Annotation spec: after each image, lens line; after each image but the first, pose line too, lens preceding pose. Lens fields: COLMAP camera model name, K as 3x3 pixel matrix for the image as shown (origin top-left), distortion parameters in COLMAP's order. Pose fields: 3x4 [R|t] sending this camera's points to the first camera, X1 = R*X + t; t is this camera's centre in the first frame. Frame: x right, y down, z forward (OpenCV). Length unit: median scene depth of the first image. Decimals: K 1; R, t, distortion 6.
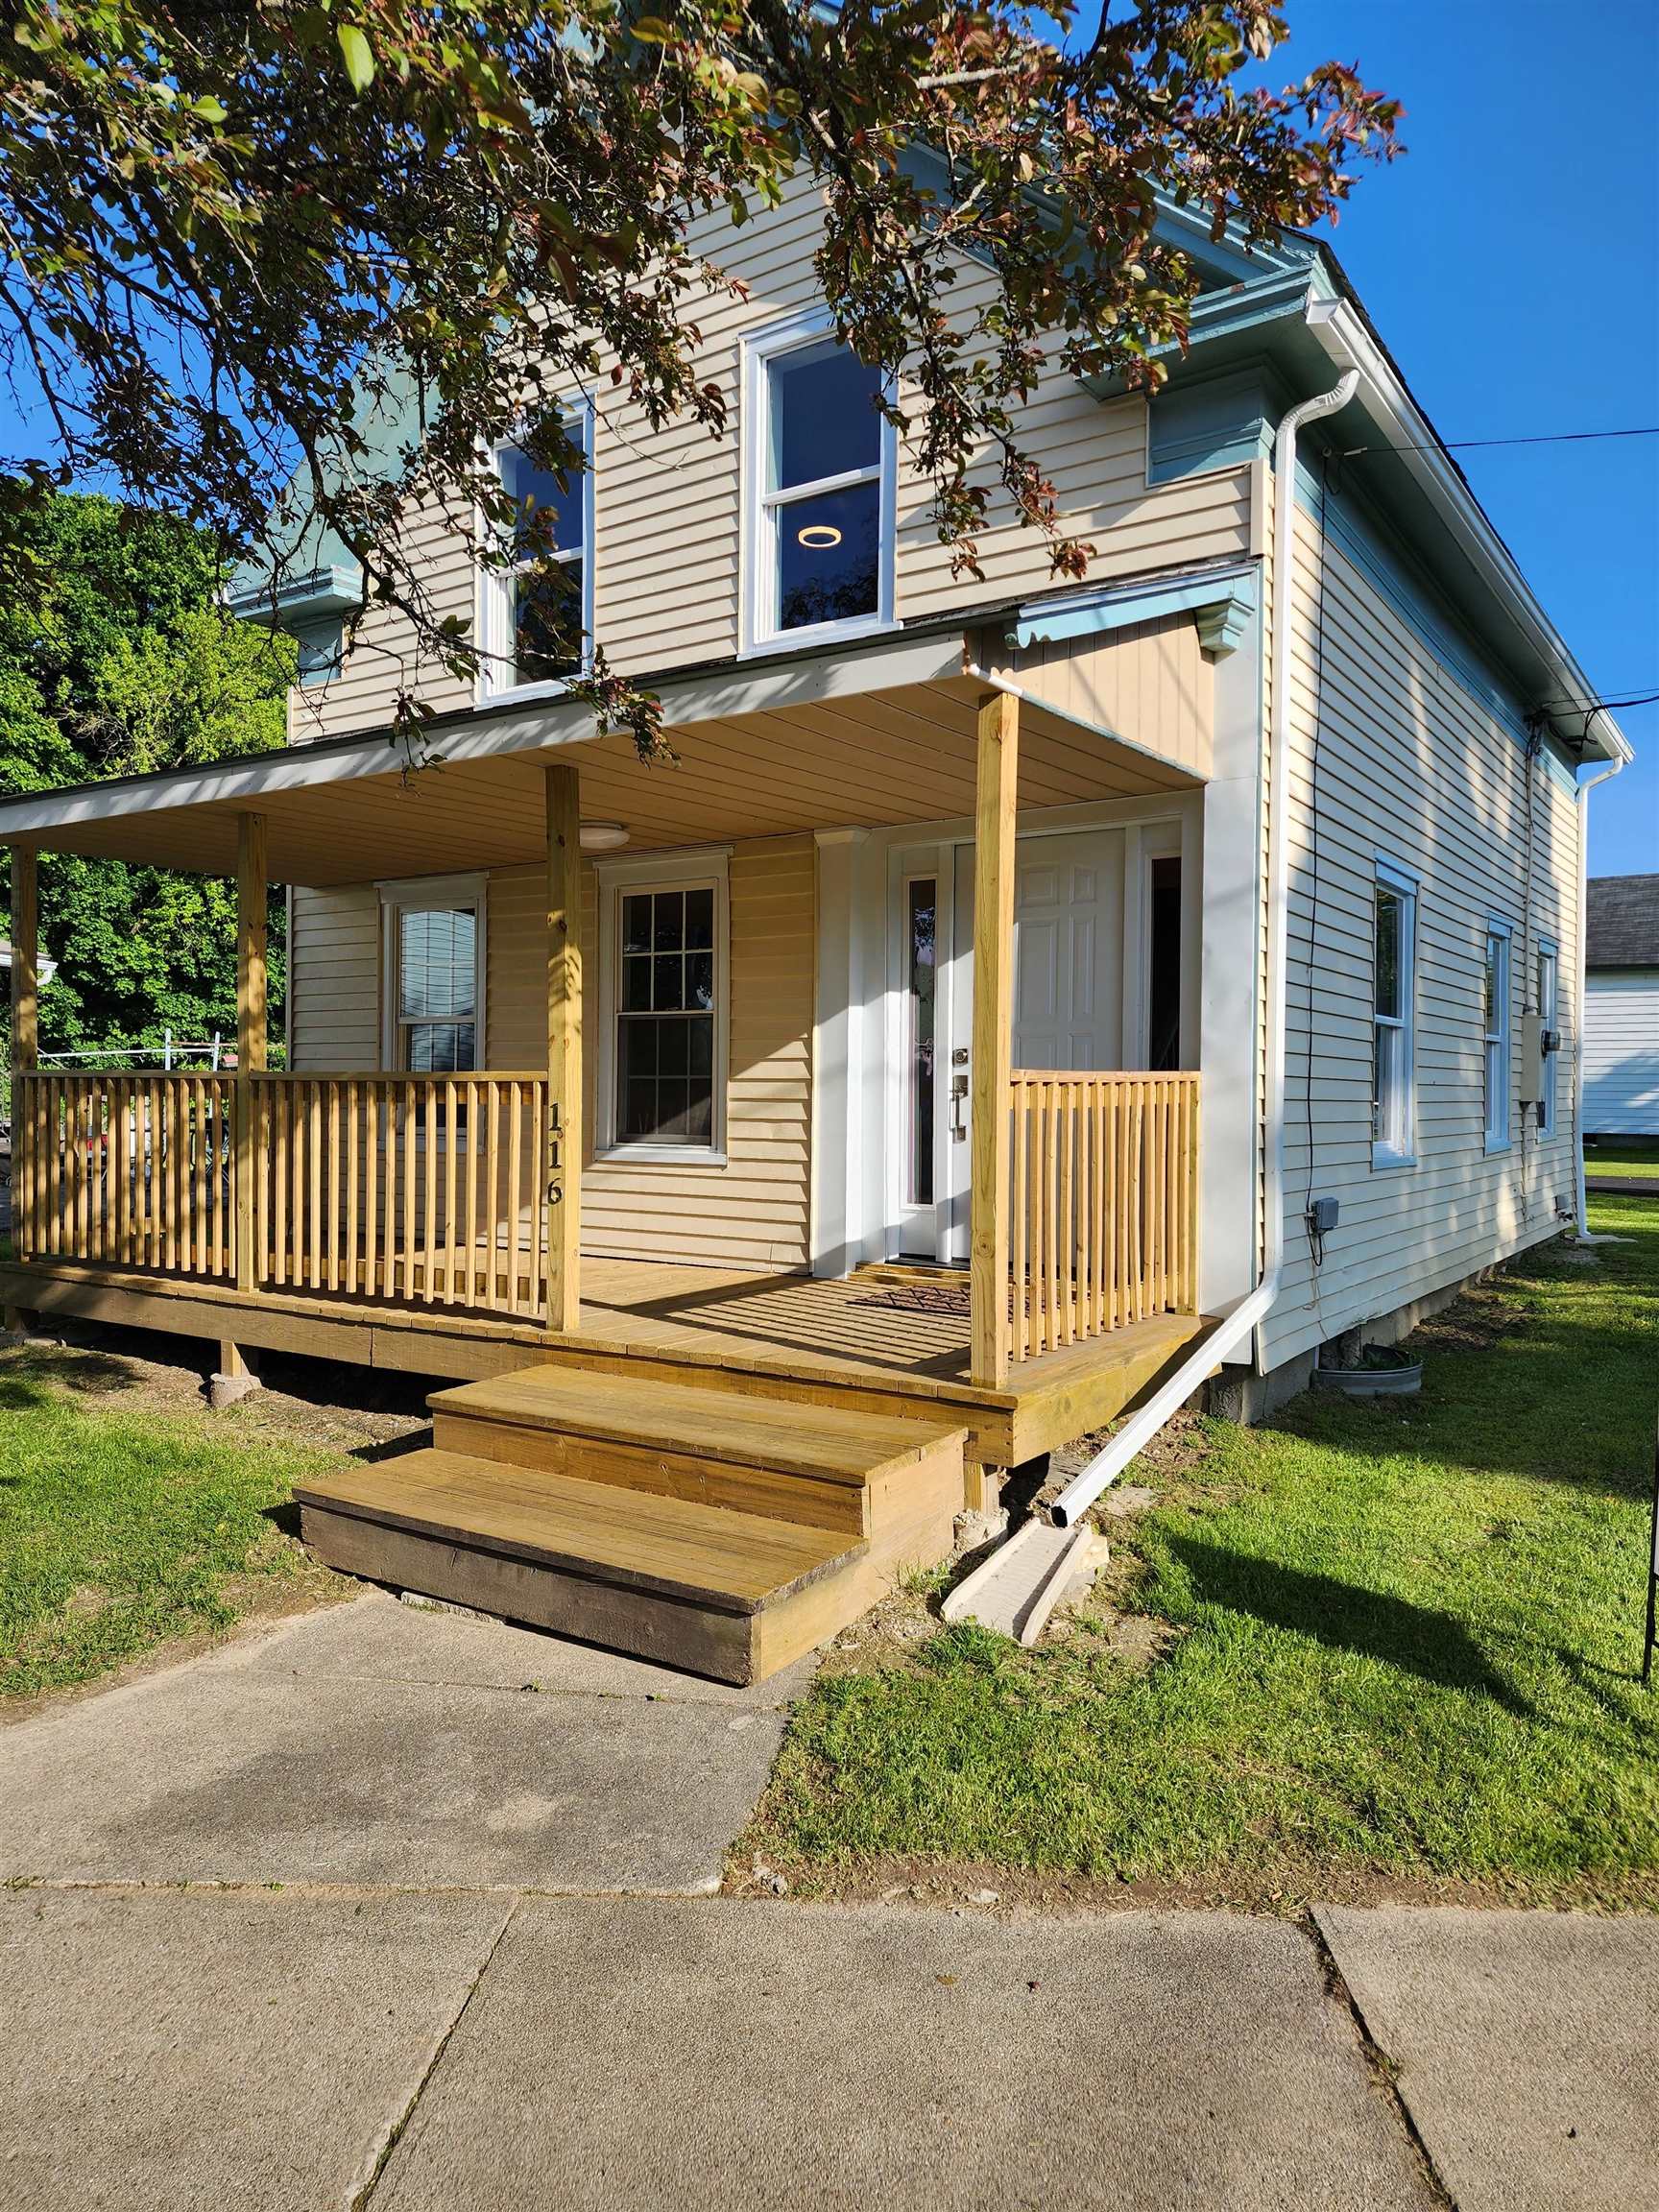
lens RADIAL K [[1492.9, 0, 829.5], [0, 1492.9, 1106.0], [0, 0, 1]] dist [0.046713, -0.002339]
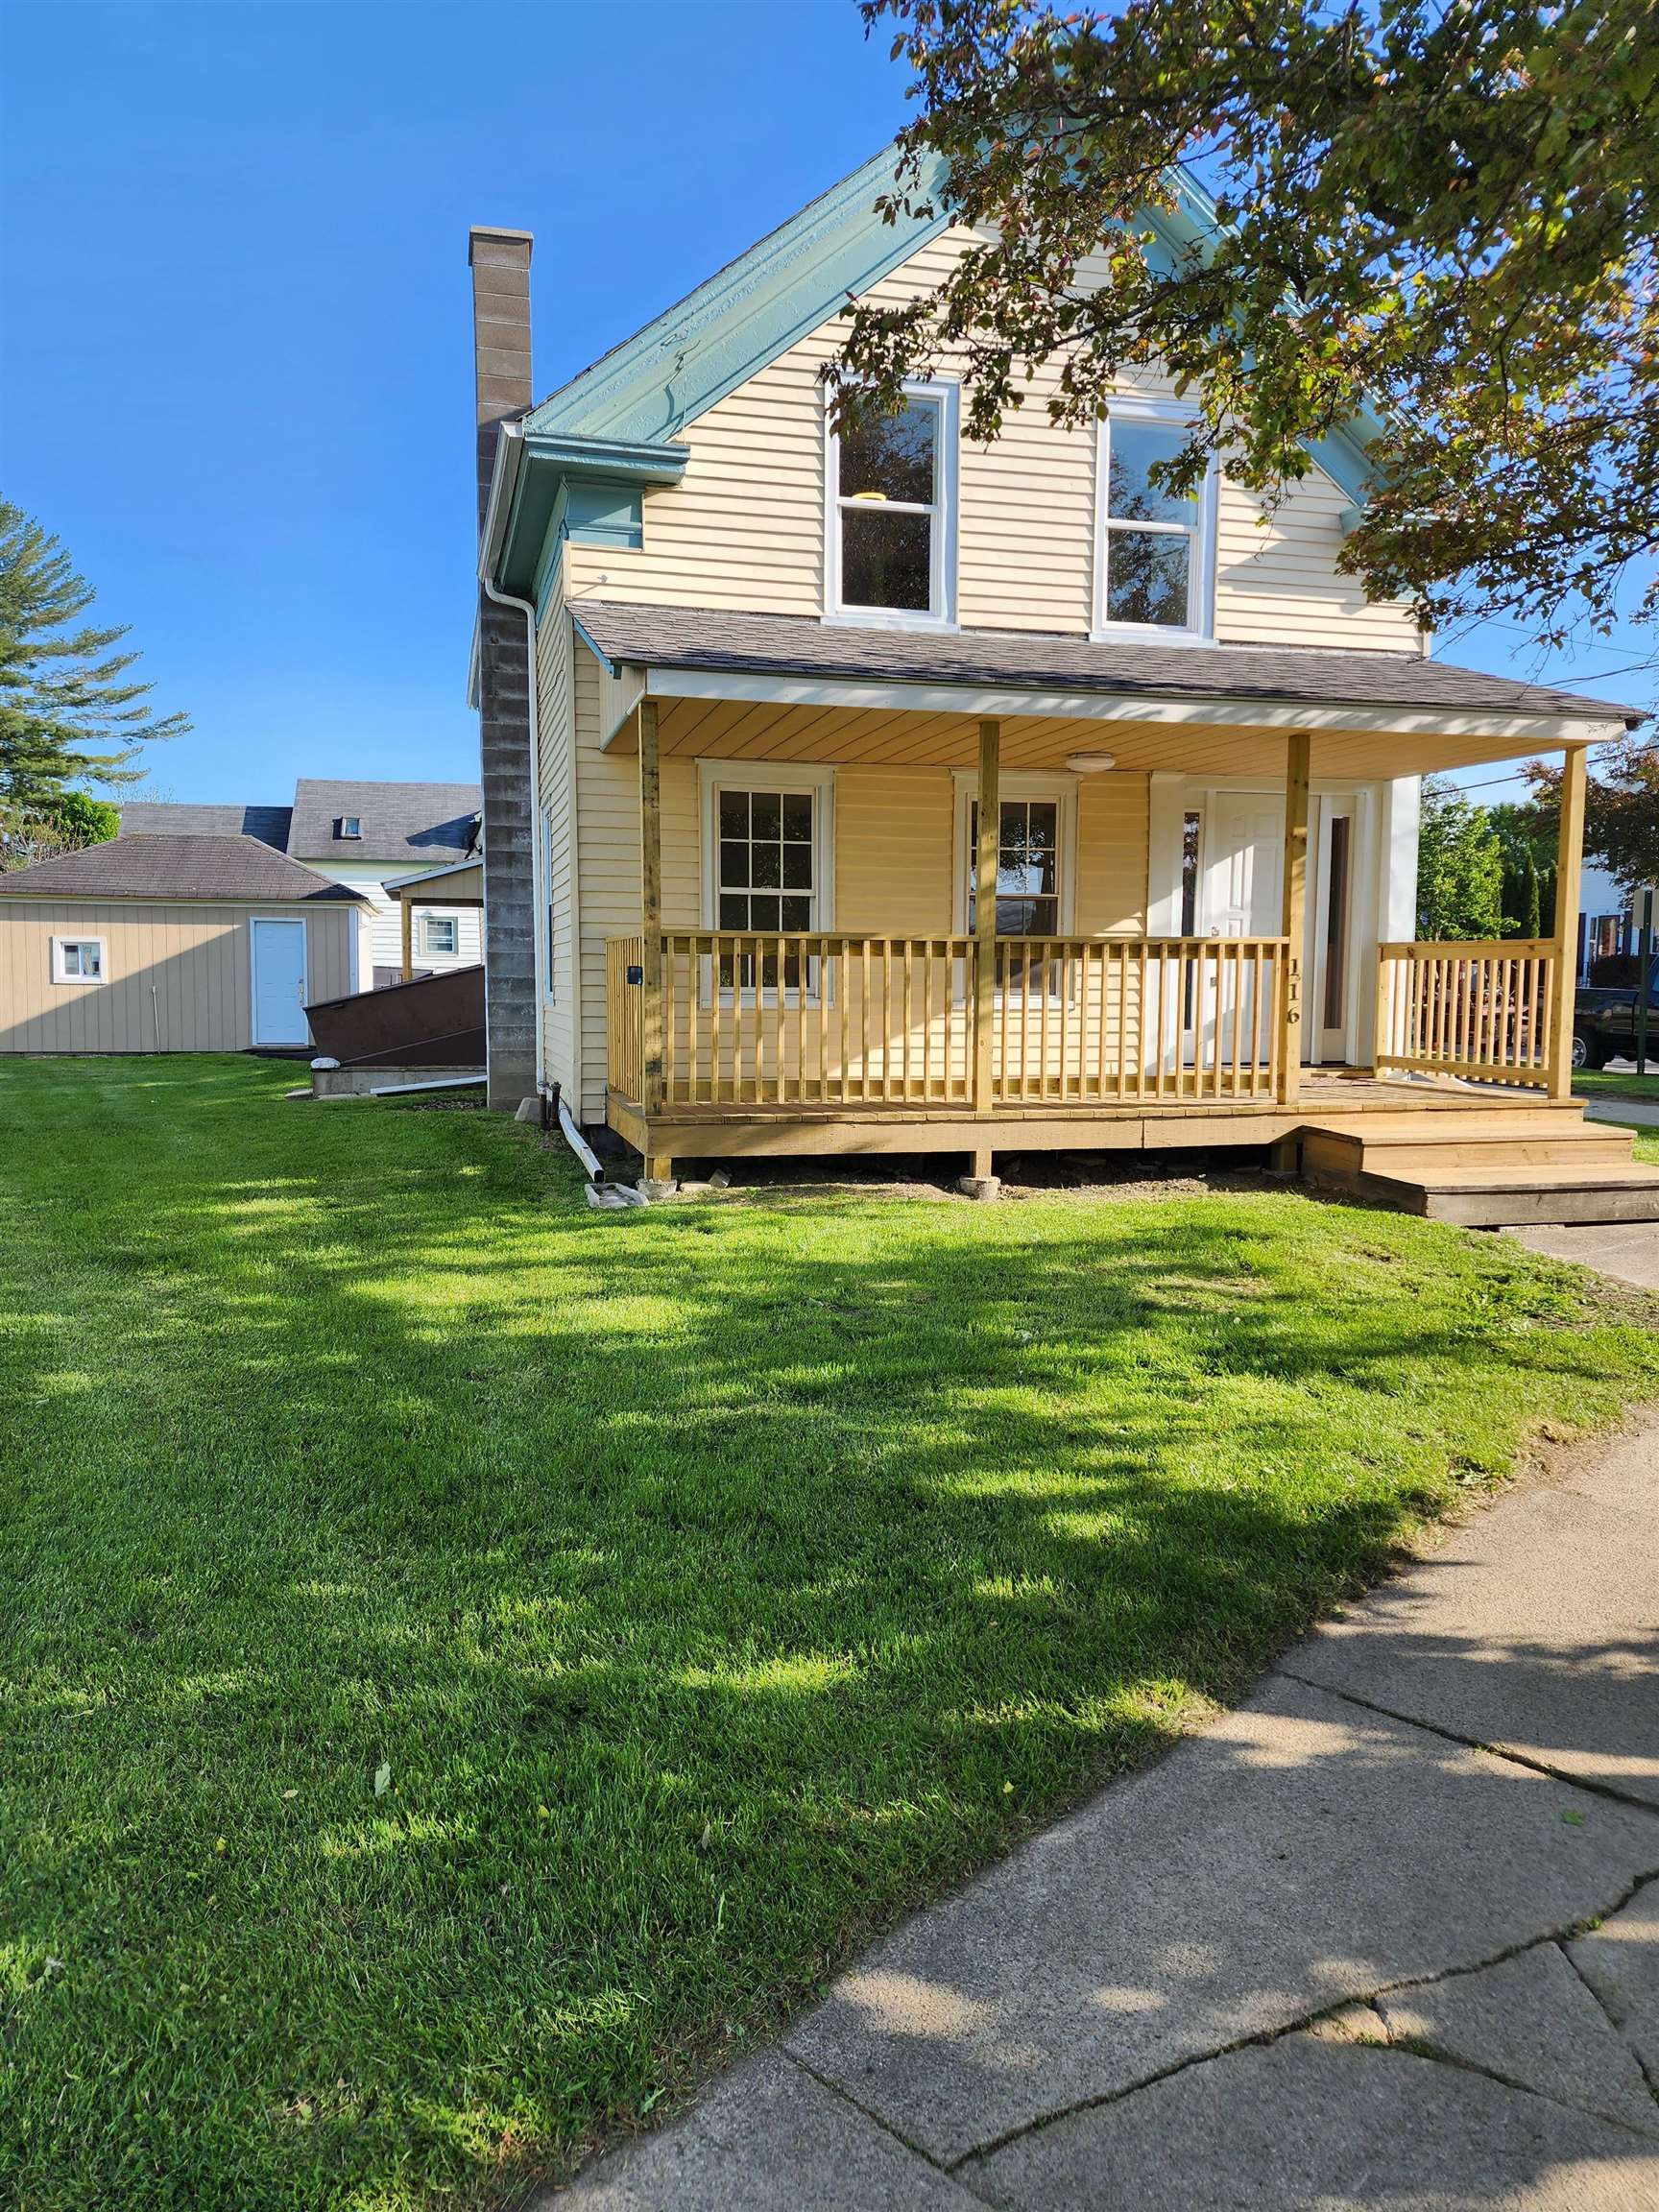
lens RADIAL K [[1487.1, 0, 829.5], [0, 1487.1, 1106.0], [0, 0, 1]] dist [0.133416, -0.199673]
pose [[0.658526, -0.067816, 0.749496, -1.406774], [0.008484, 0.996537, 0.082714, 0.015354], [-0.752510, -0.048111, 0.656821, 0.277360]]
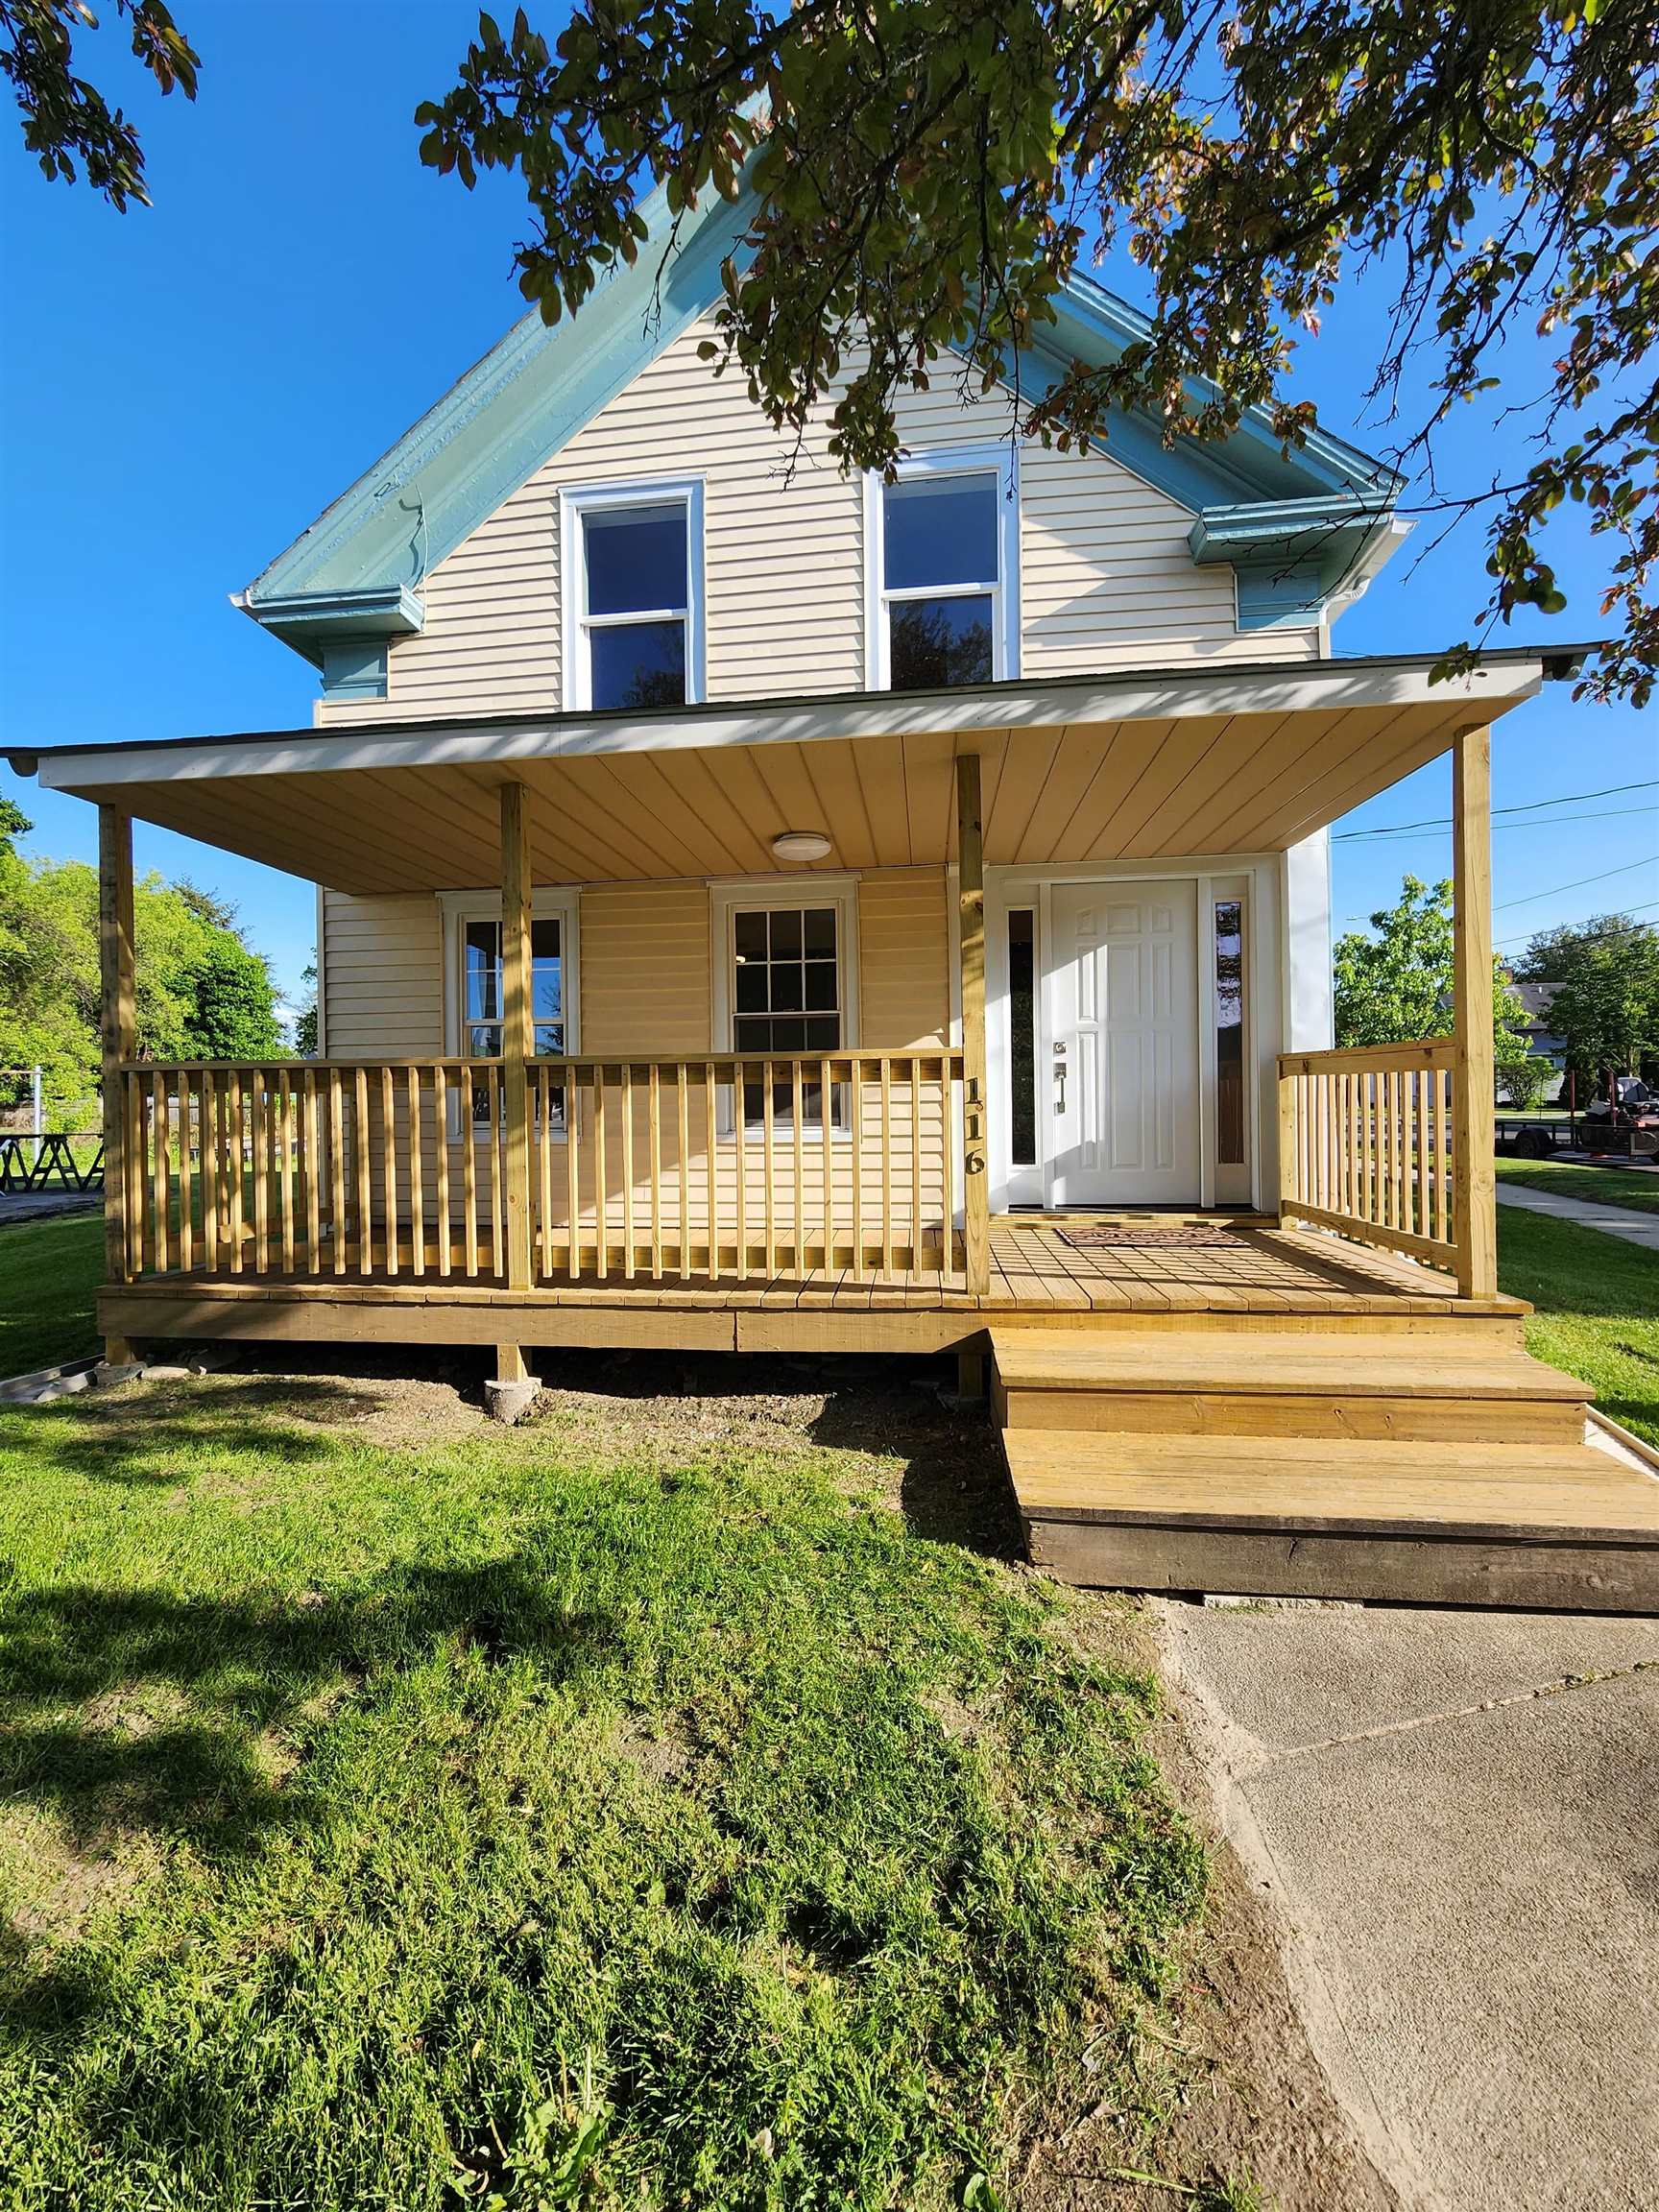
lens RADIAL K [[931.4, 0, 815.6], [0, 931.4, 1100.6], [0, 0, 1]] dist [-0.006173, 0.000120]
pose [[0.890548, -0.017852, 0.454538, -0.483883], [0.025012, 0.999640, -0.009744, 0.015656], [-0.454200, 0.020046, 0.890674, 0.393953]]
